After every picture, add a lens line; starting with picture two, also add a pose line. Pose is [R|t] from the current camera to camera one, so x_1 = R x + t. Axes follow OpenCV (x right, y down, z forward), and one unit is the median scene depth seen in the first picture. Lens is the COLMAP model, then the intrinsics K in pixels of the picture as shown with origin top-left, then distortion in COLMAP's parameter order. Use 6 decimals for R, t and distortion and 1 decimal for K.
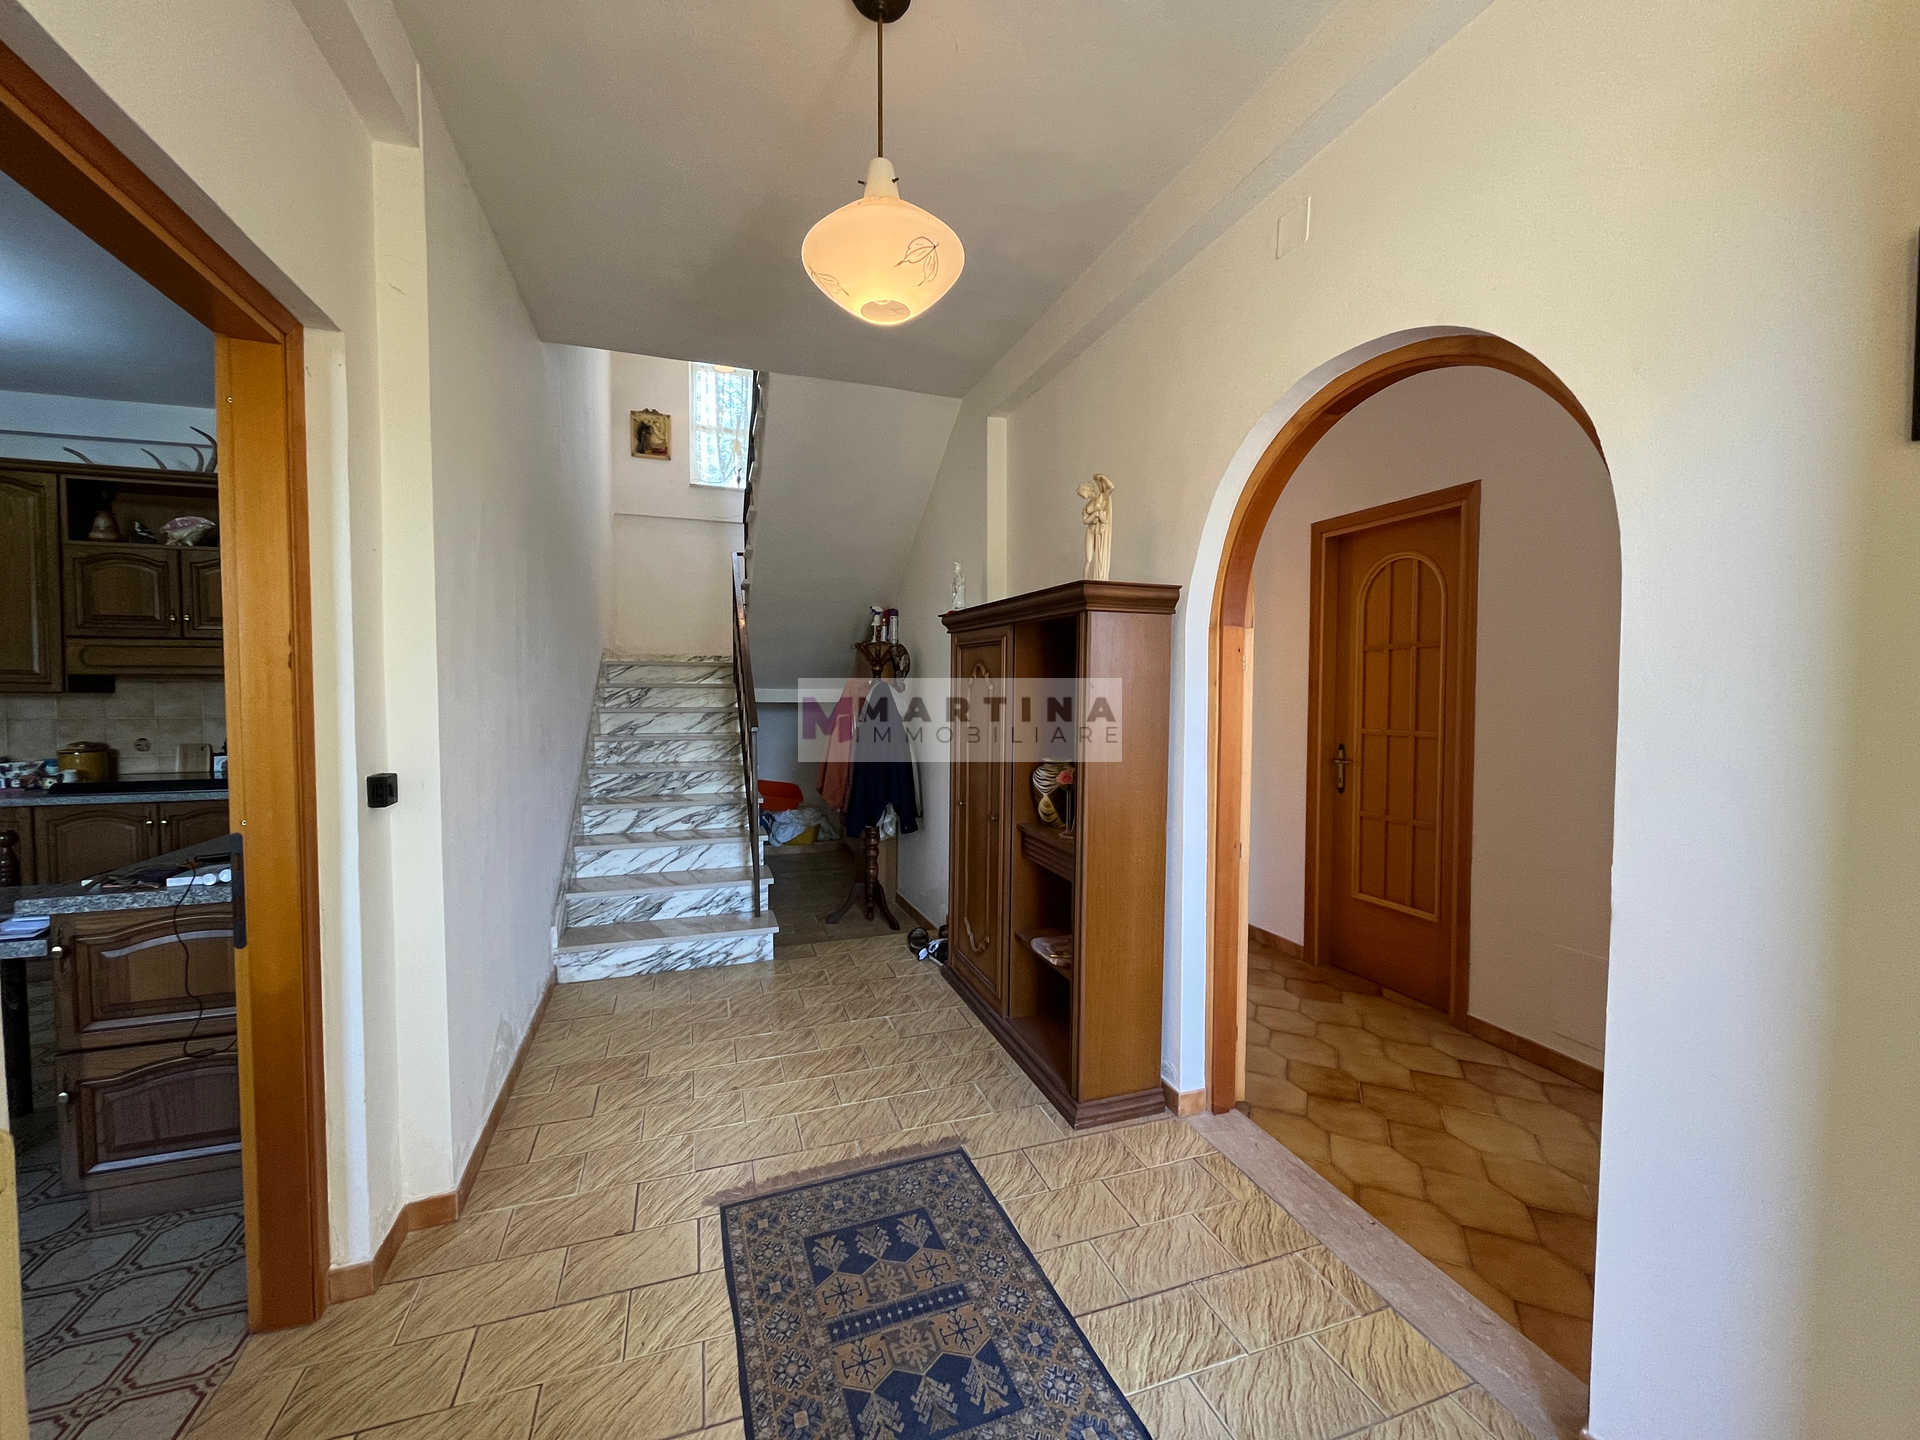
lens RADIAL K [[773.8, 0, 965.6], [0, 773.8, 723.7], [0, 0, 1]] dist [-0.002584, -0.000100]
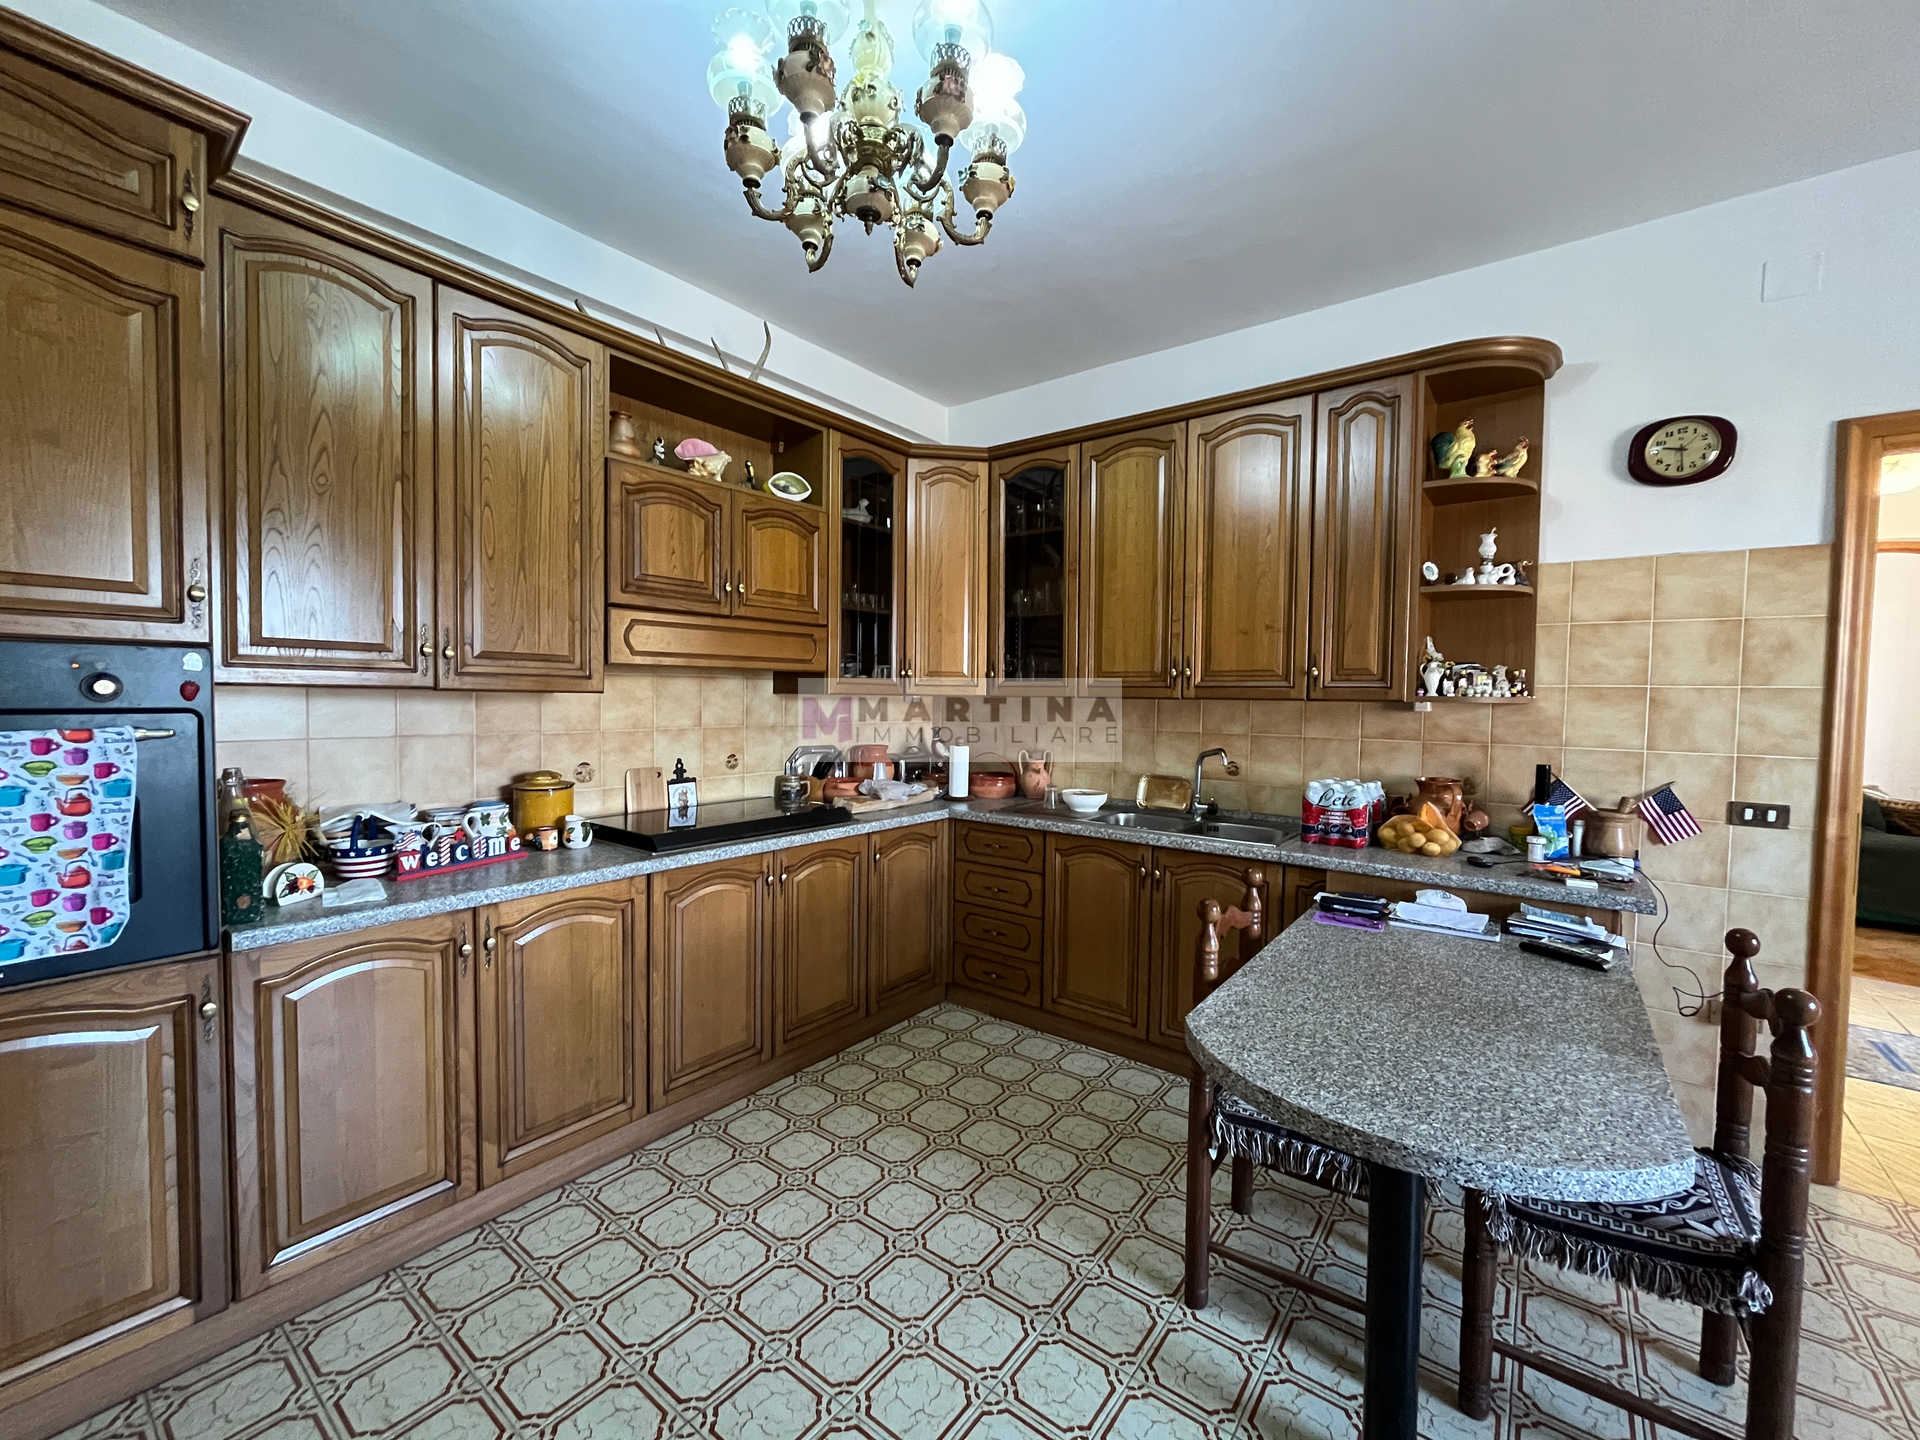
lens RADIAL K [[773.8, 0, 967.8], [0, 773.8, 725.6], [0, 0, 1]] dist [-0.002584, -0.000100]
pose [[0.835805, -0.013089, 0.548871, -1.264071], [0.009693, 0.999912, 0.009086, -0.016481], [-0.548941, -0.002274, 0.835858, 0.305832]]
